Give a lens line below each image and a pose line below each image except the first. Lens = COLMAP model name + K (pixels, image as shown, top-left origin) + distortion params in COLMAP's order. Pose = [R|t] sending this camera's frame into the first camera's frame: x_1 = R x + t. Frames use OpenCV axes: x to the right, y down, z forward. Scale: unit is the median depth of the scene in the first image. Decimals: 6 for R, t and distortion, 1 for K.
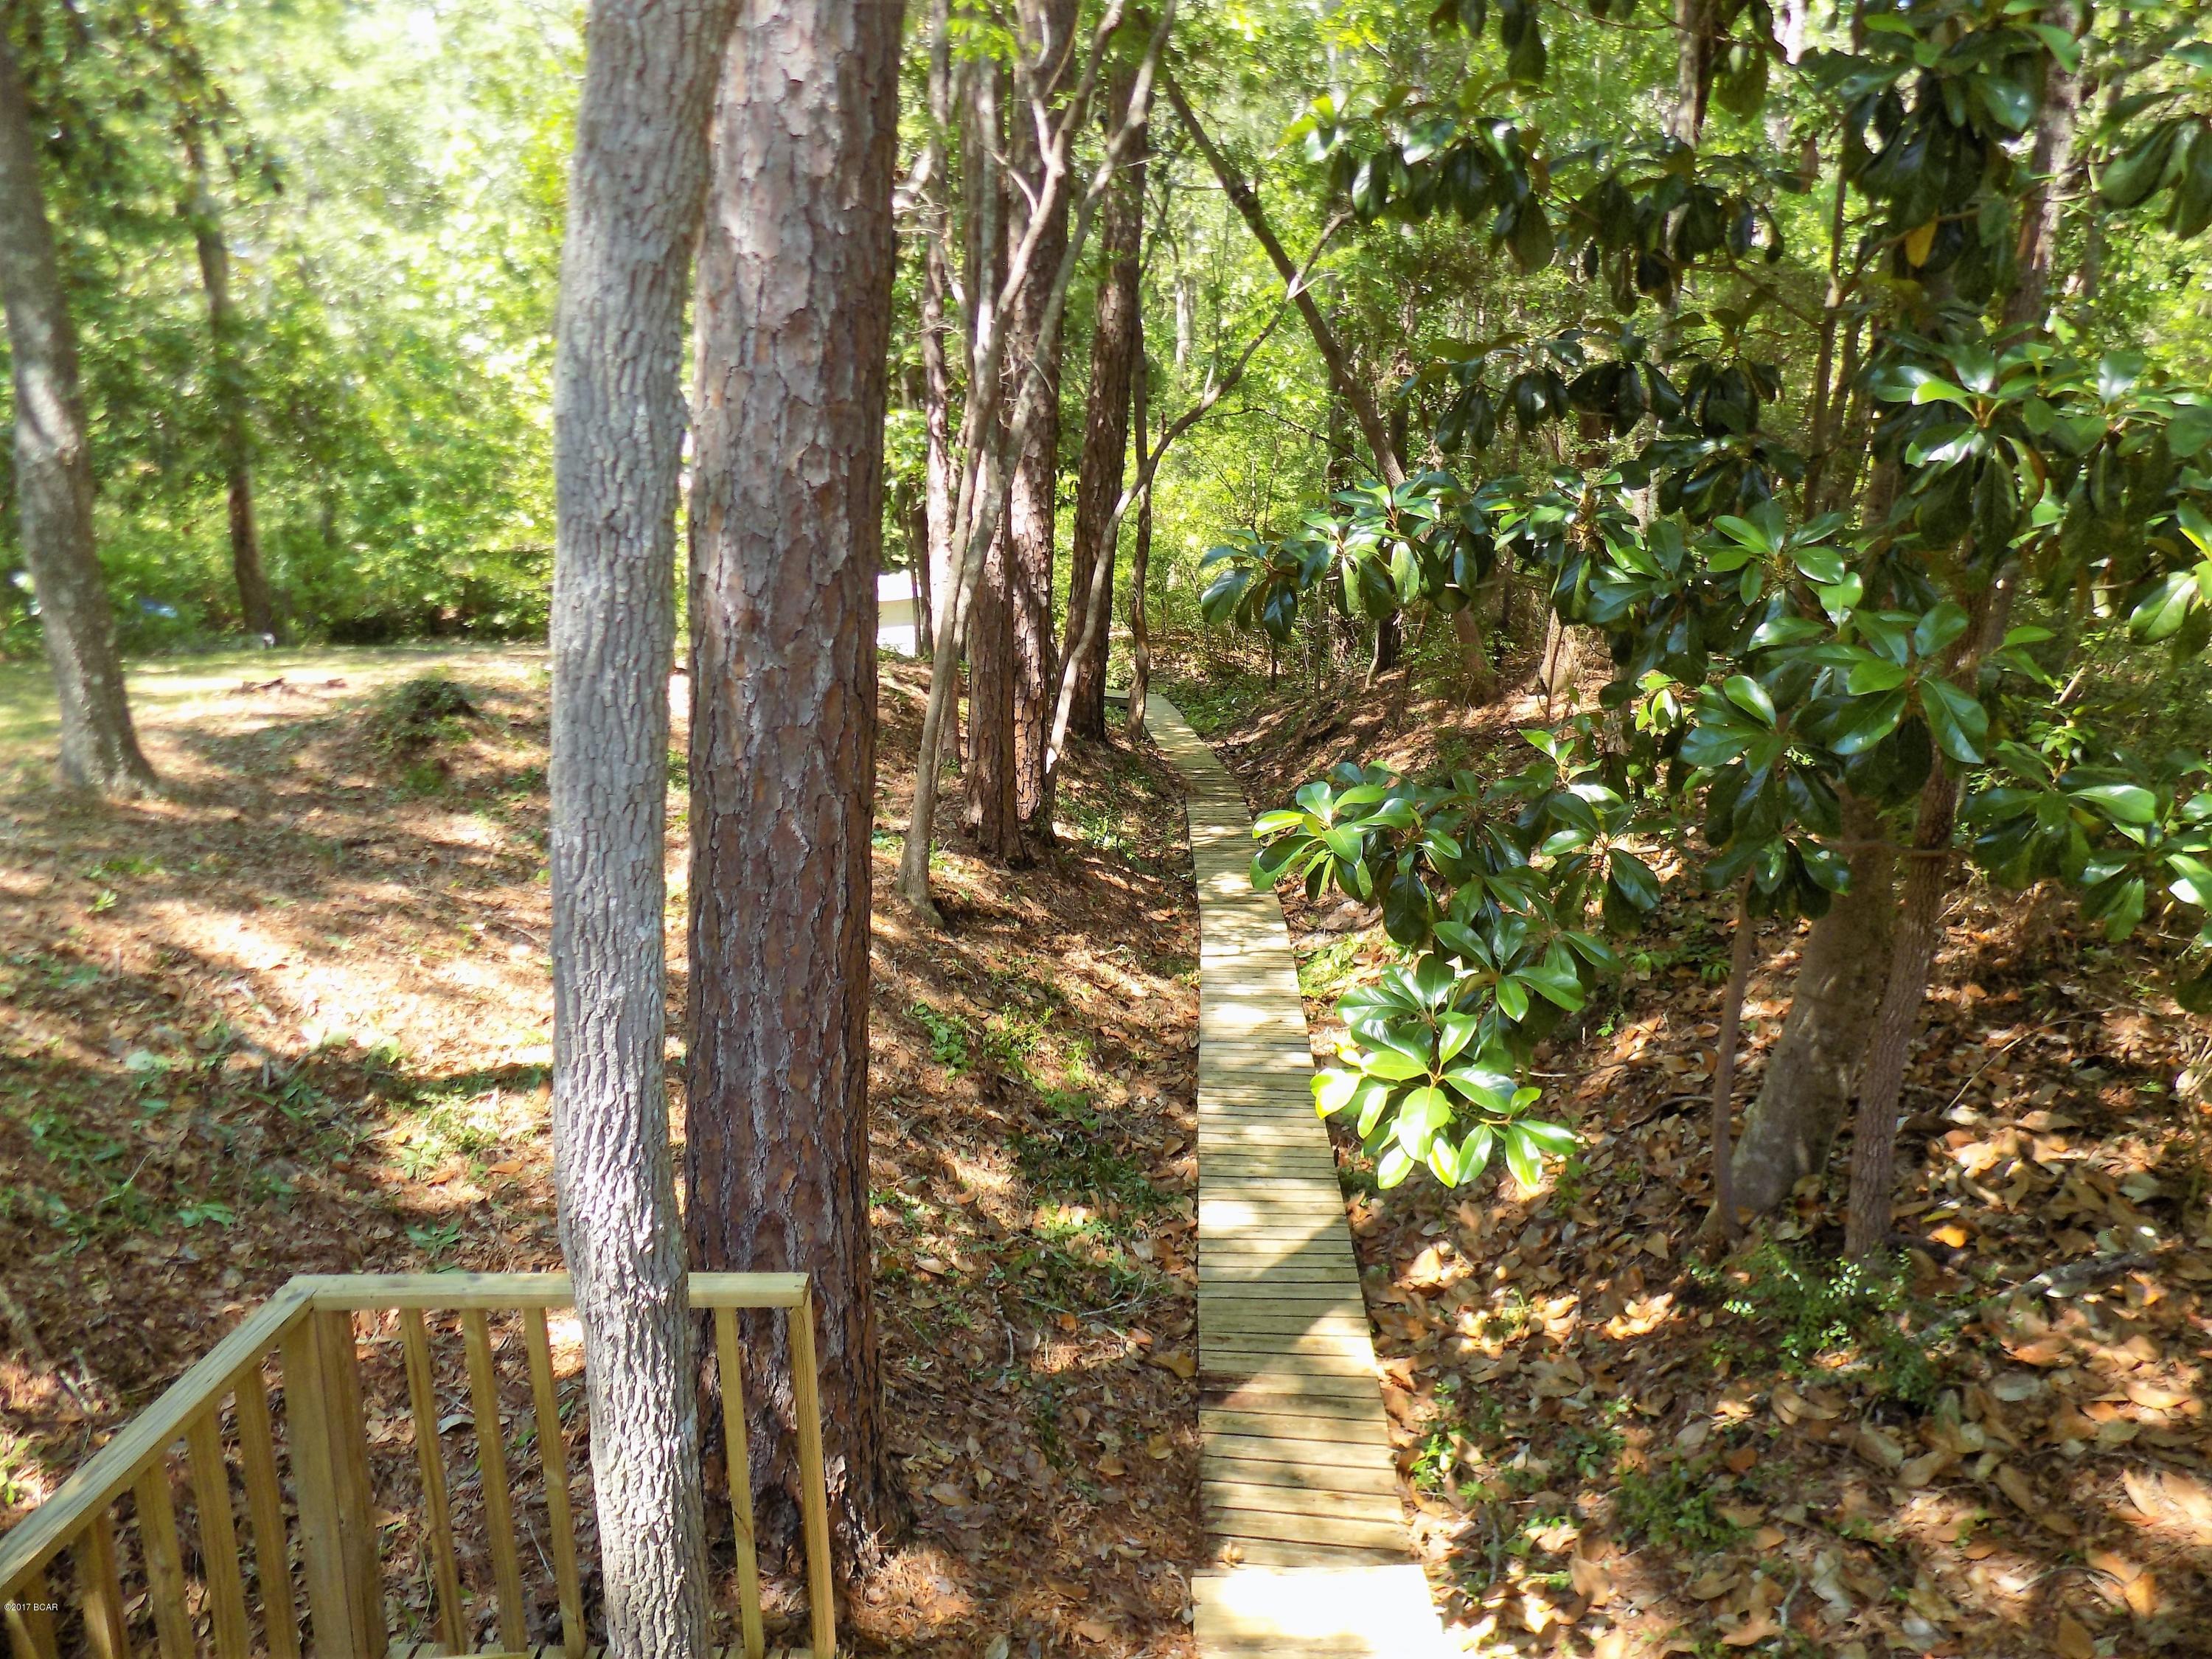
lens RADIAL K [[1468.9, 0, 1102.1], [0, 1468.9, 808.2], [0, 0, 1]] dist [-0.054320, 0.050842]
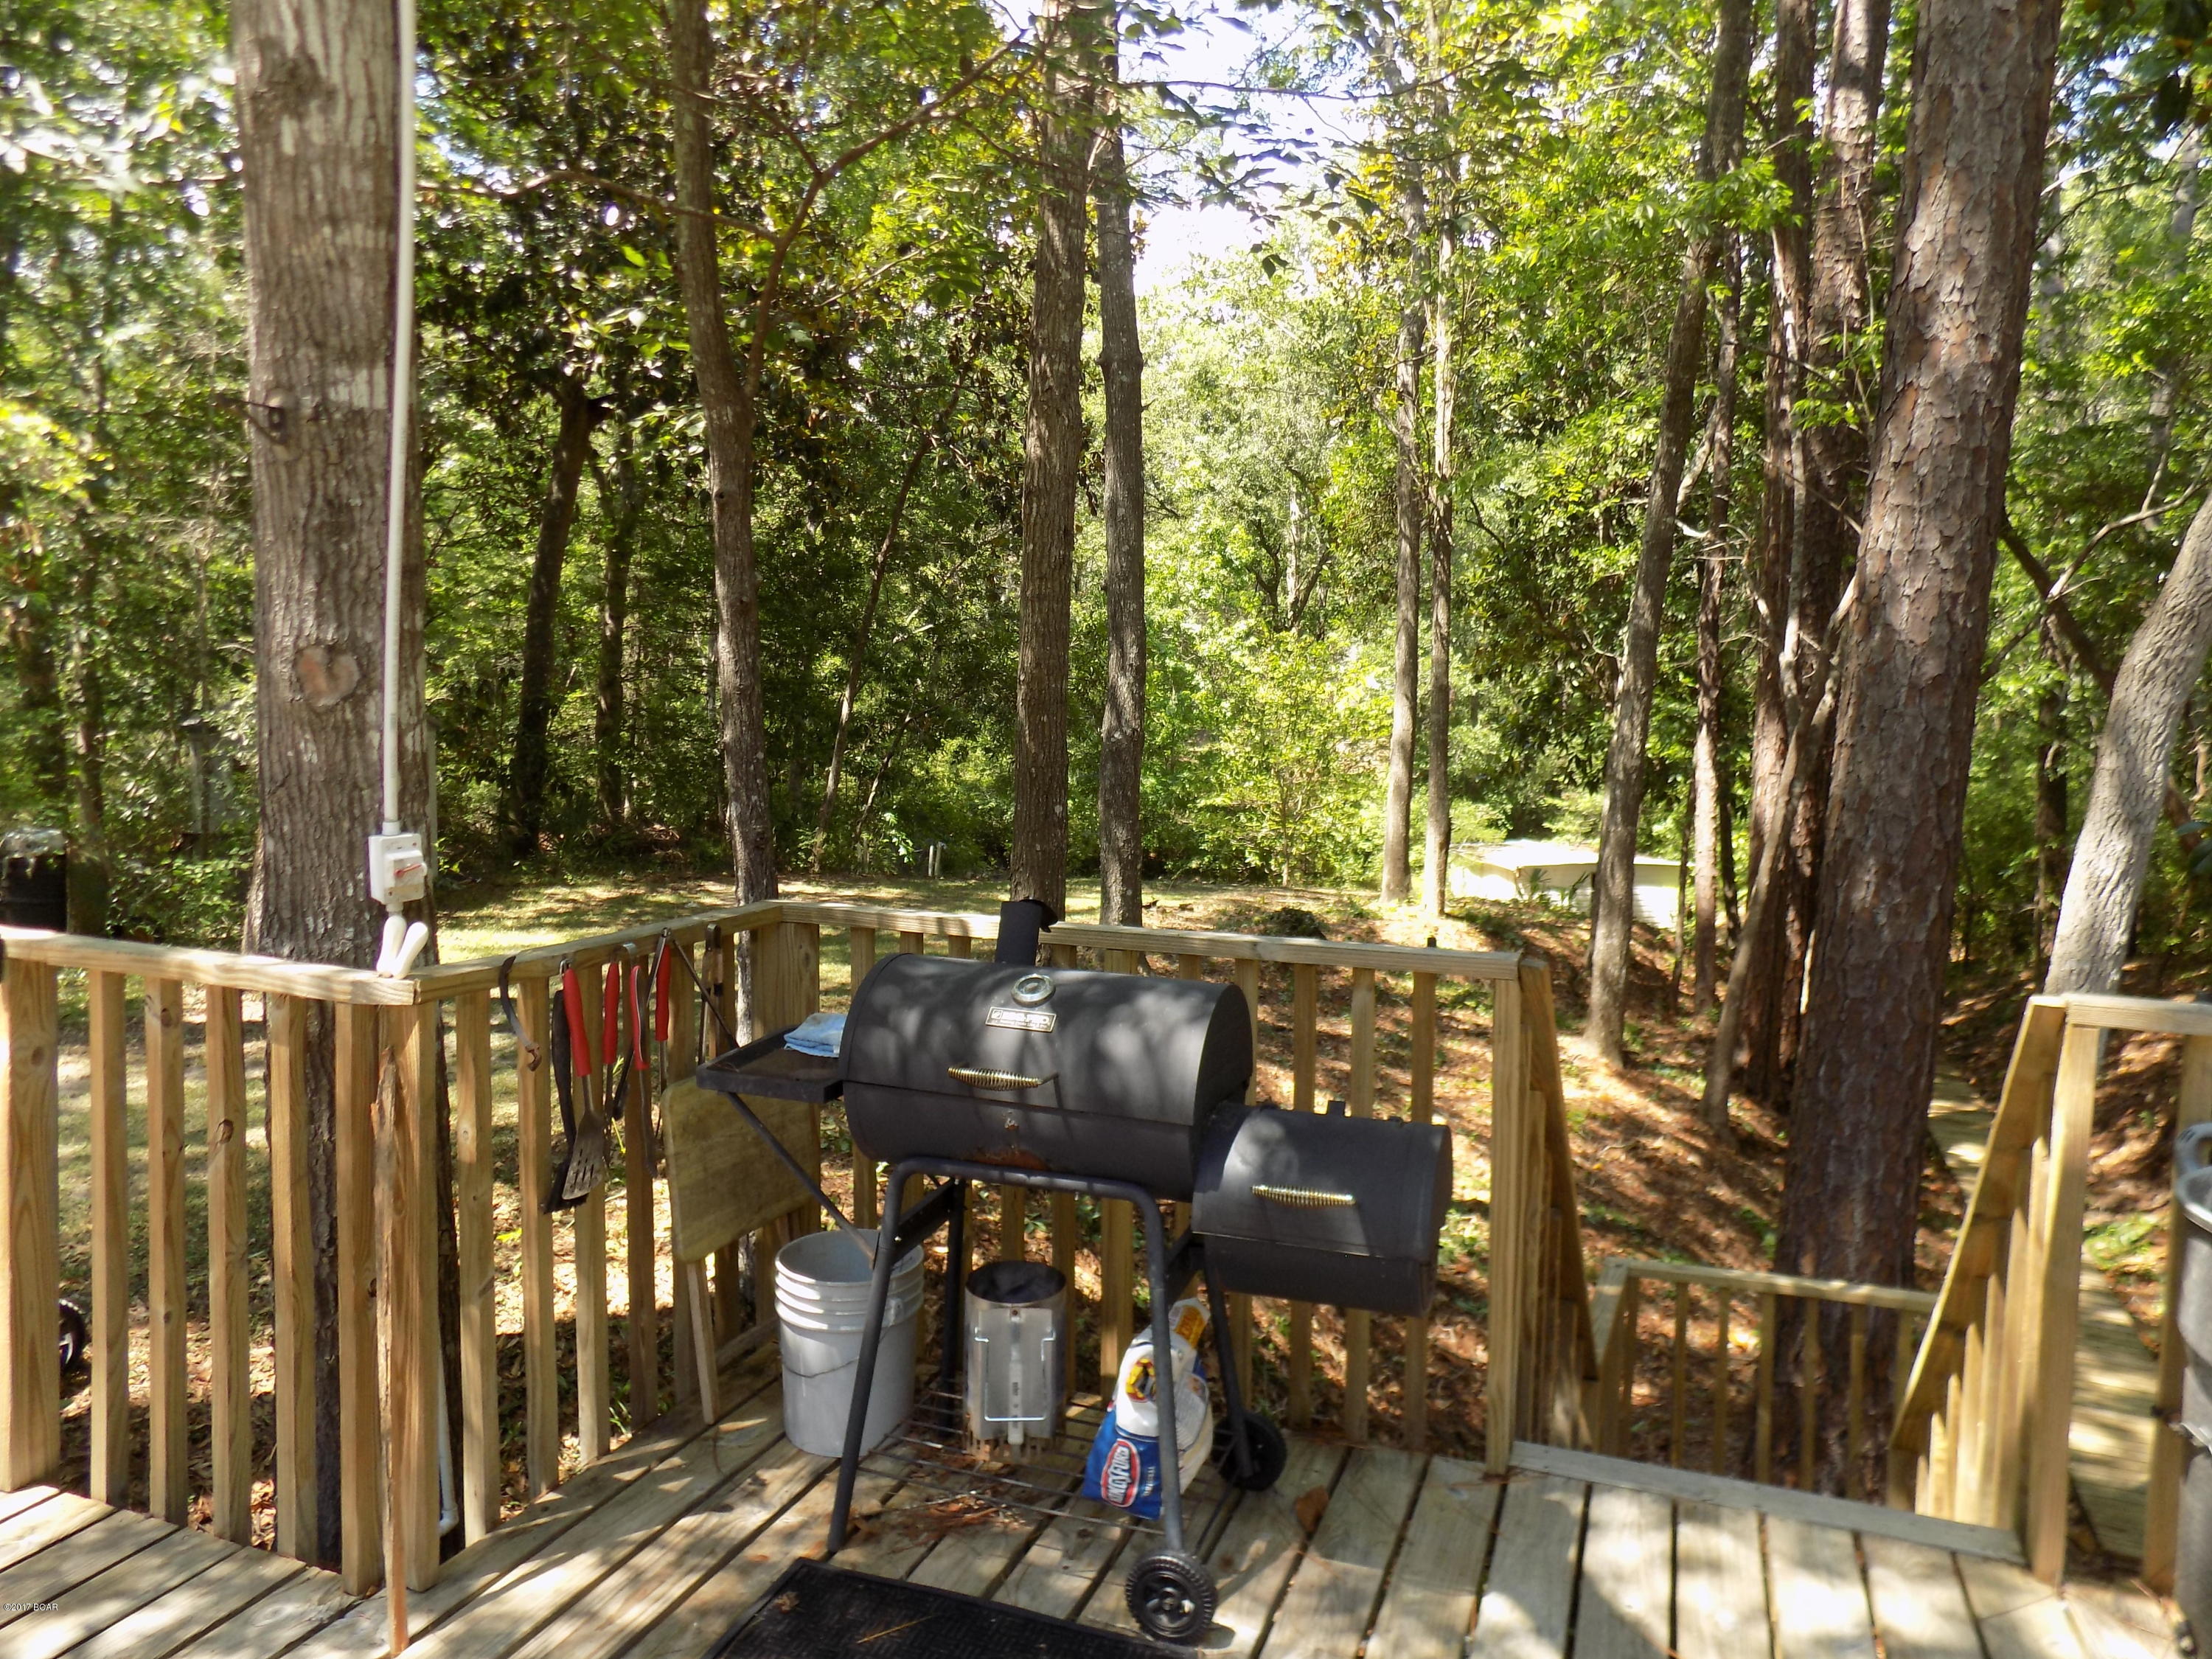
lens RADIAL K [[1468.9, 0, 1140.1], [0, 1468.9, 814.1], [0, 0, 1]] dist [-0.054320, 0.050842]
pose [[0.930405, 0.032364, -0.365103, -0.136745], [-0.094565, 0.983567, -0.153797, 0.041698], [0.354125, 0.177619, 0.918176, -0.237315]]
